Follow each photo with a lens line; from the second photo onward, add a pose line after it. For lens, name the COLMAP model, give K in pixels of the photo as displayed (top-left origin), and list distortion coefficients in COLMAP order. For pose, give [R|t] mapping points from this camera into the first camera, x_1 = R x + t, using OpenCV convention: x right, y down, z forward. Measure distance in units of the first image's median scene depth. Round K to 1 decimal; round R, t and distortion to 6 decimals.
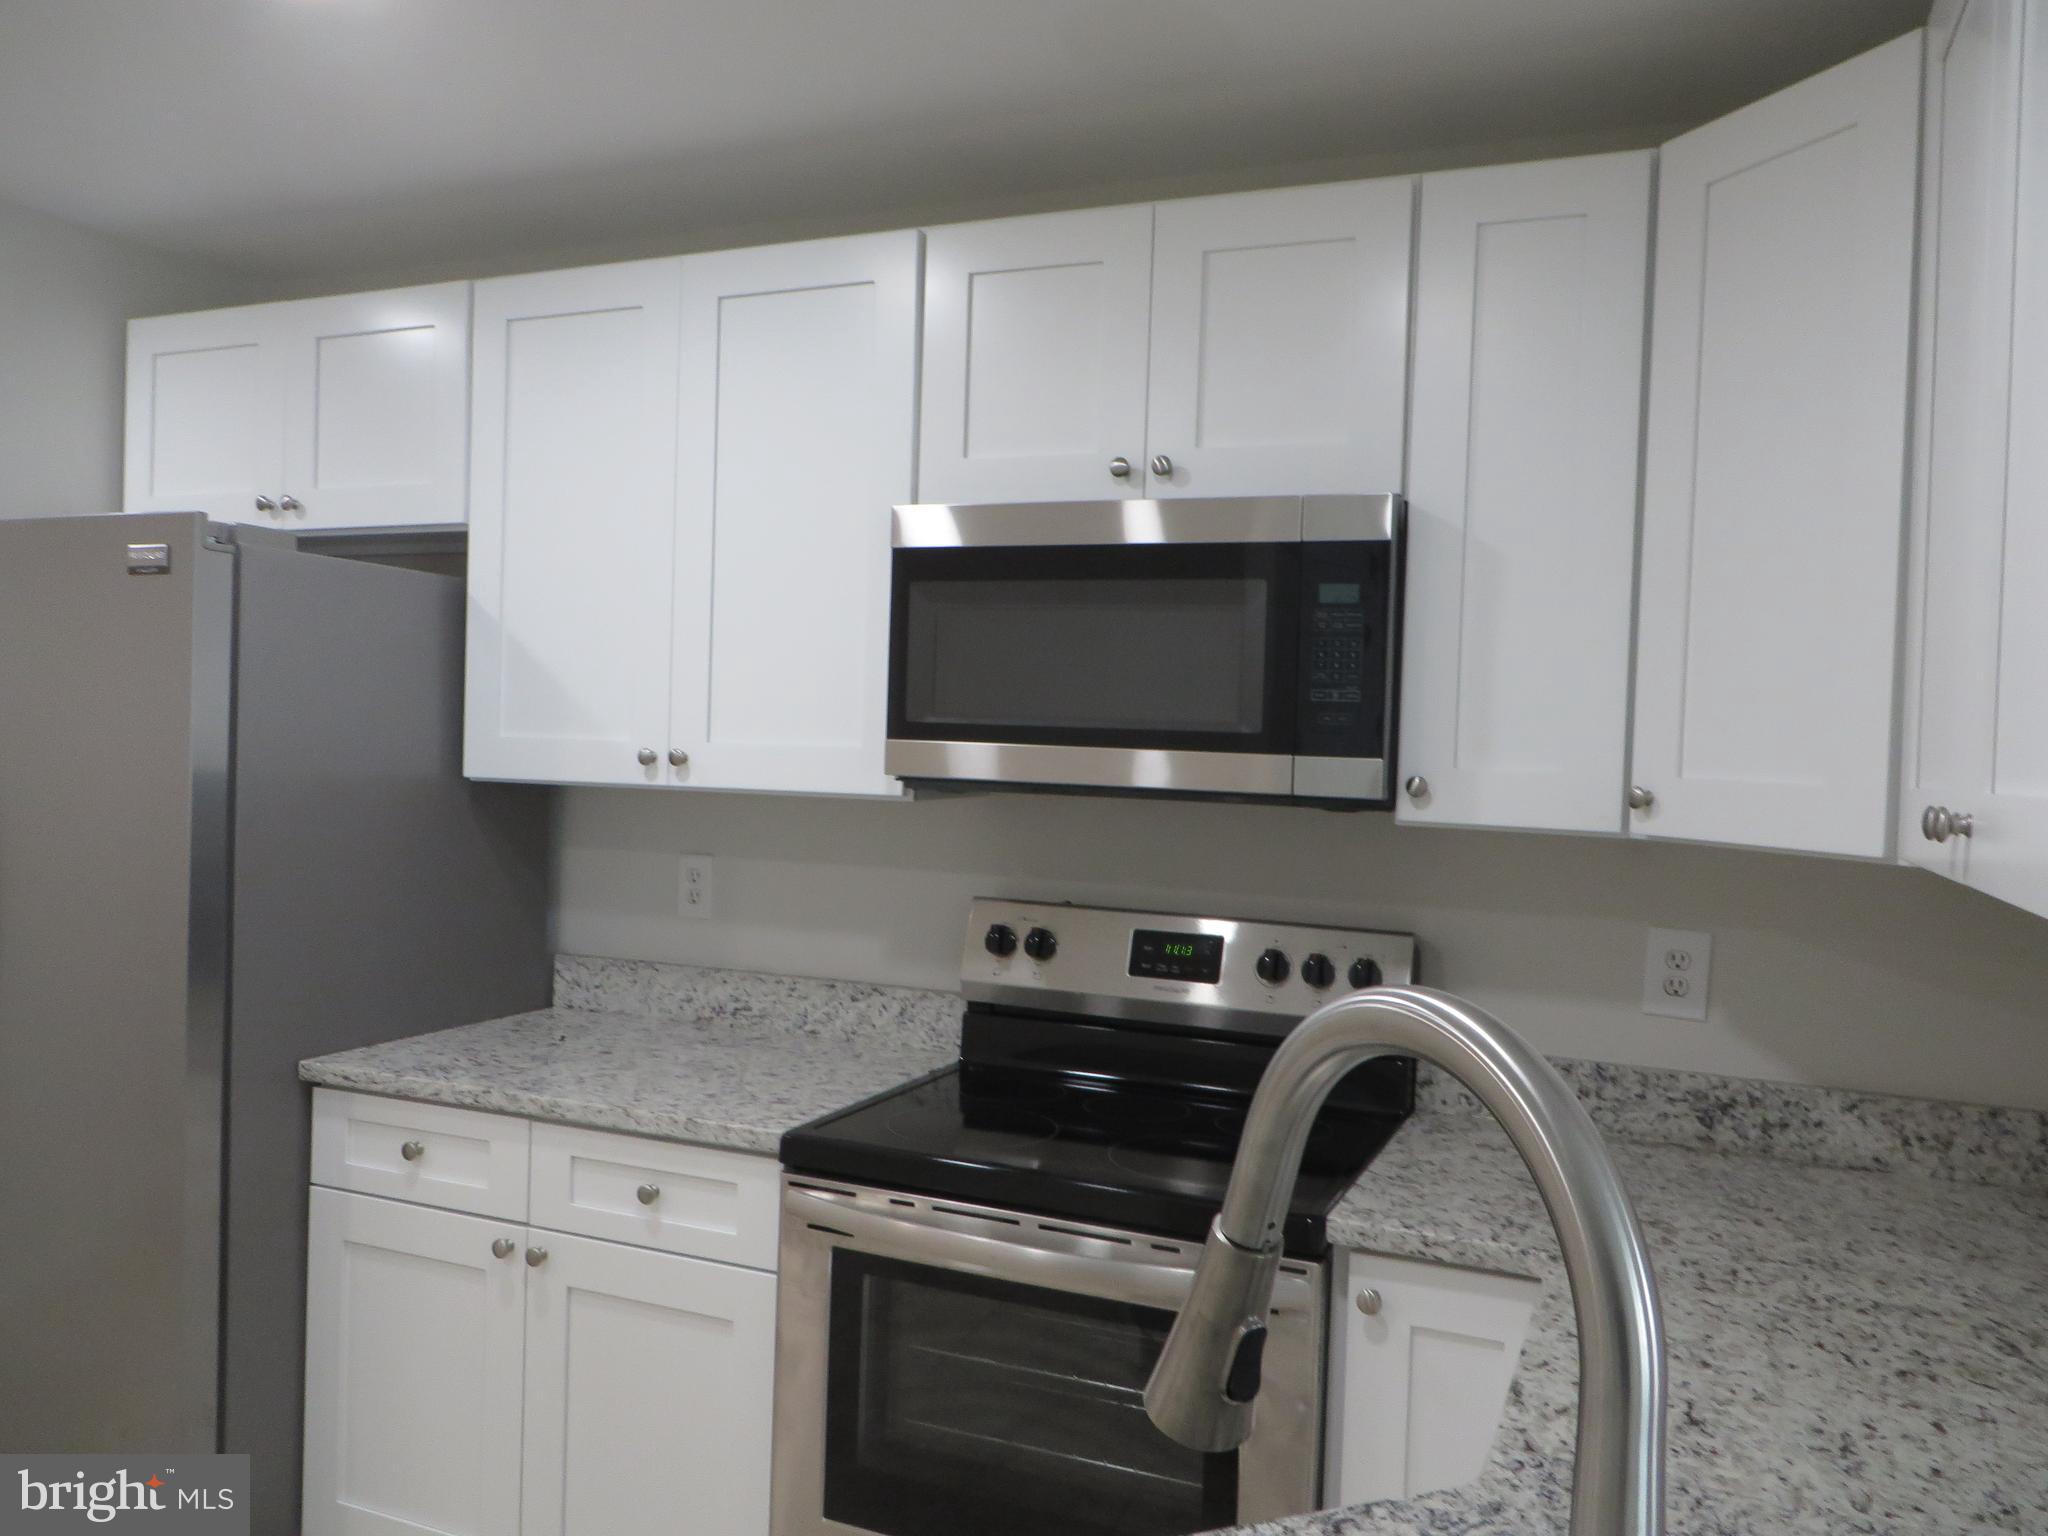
lens RADIAL K [[1532.2, 0, 1030.7], [0, 1532.2, 757.0], [0, 0, 1]] dist [-0.009004, -0.002403]
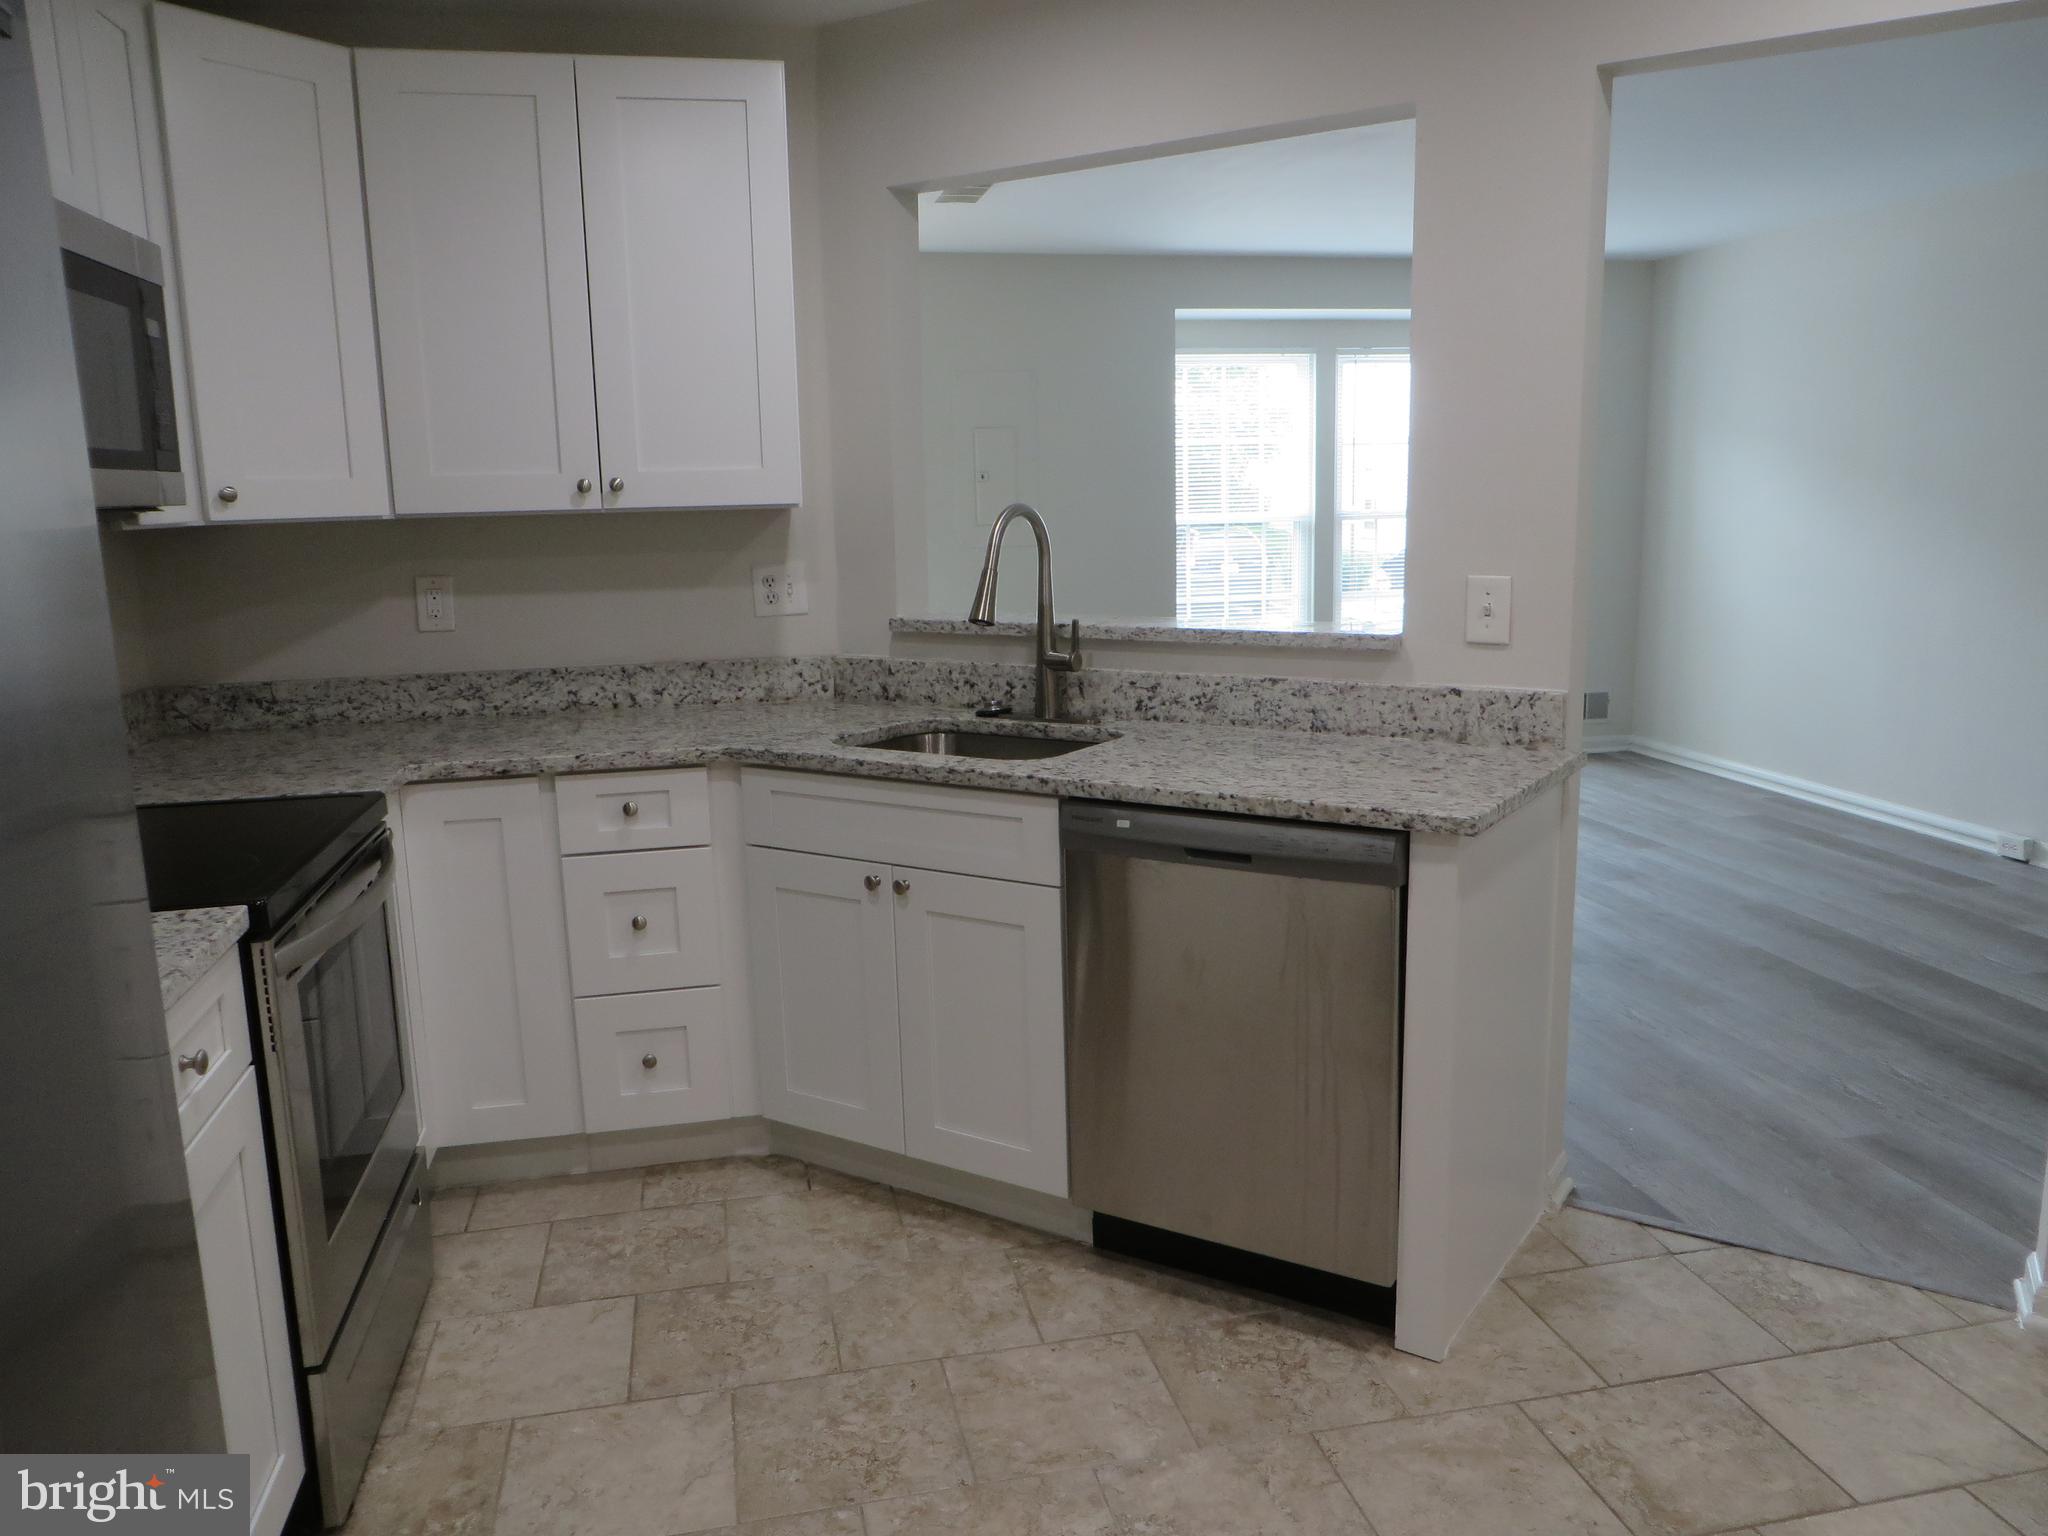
lens RADIAL K [[1532.2, 0, 1036.8], [0, 1532.2, 762.9], [0, 0, 1]] dist [-0.009004, -0.002403]
pose [[-0.575230, -0.168505, 0.800448, -0.978021], [0.009985, 0.977033, 0.212854, -0.019561], [-0.817931, 0.130432, -0.560336, 0.956955]]
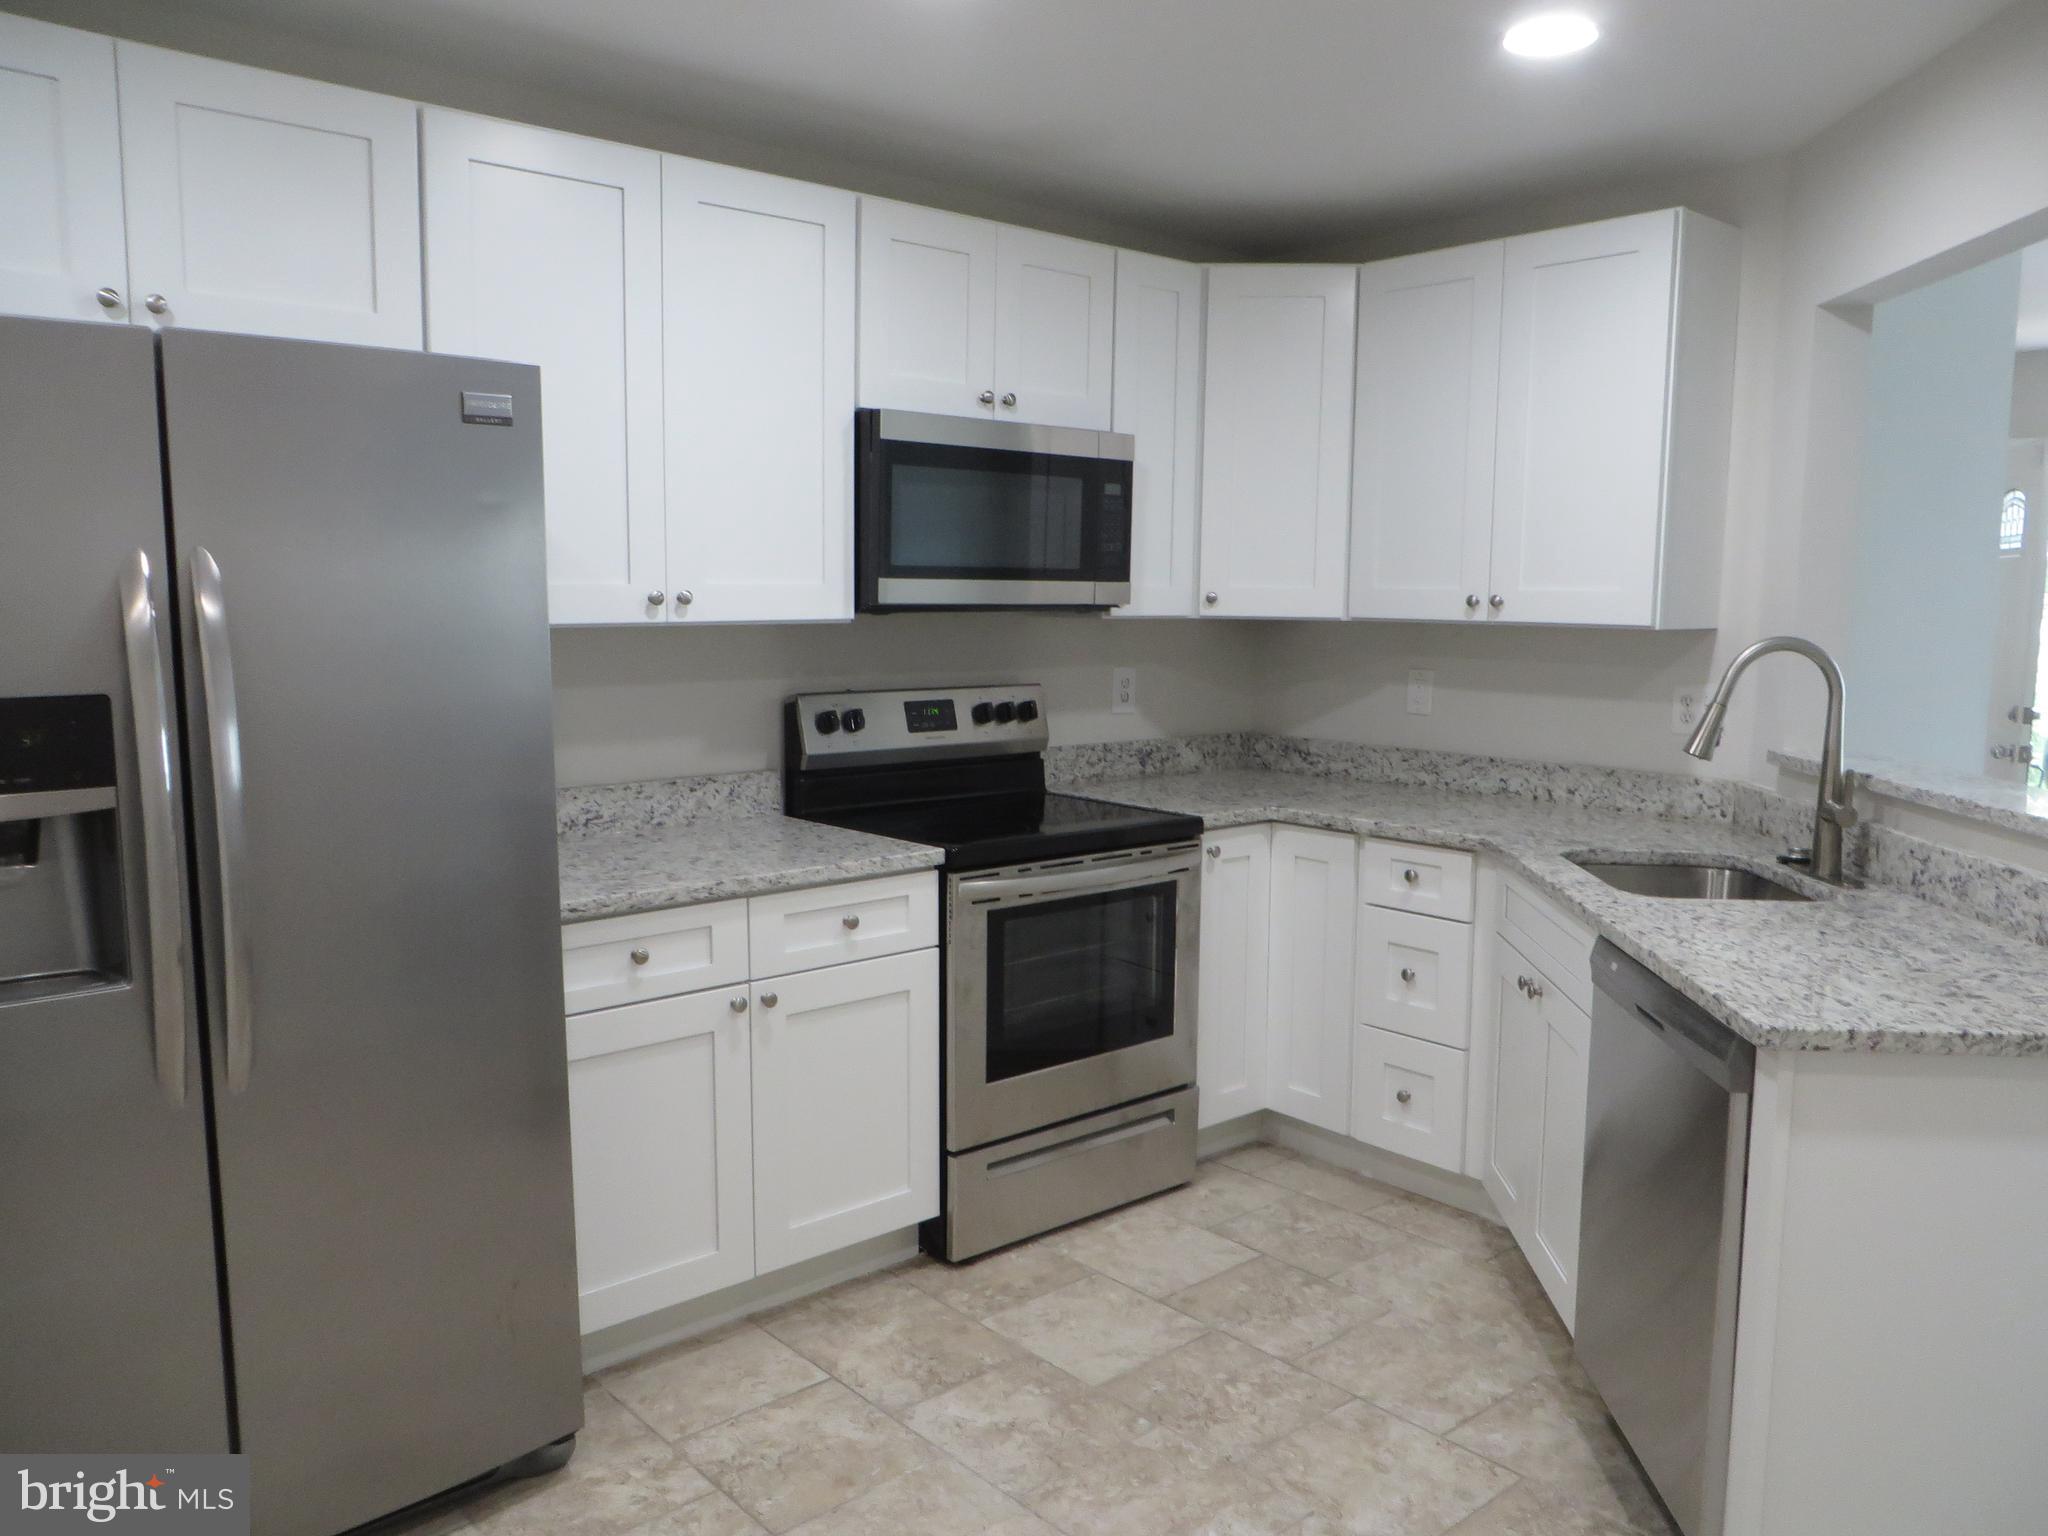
lens RADIAL K [[1532.2, 0, 1022.4], [0, 1532.2, 762.1], [0, 0, 1]] dist [-0.009004, -0.002403]
pose [[0.438161, -0.133170, 0.888977, -1.231022], [0.014797, 0.989900, 0.140996, -0.038099], [-0.898775, -0.048625, 0.435706, 0.255385]]
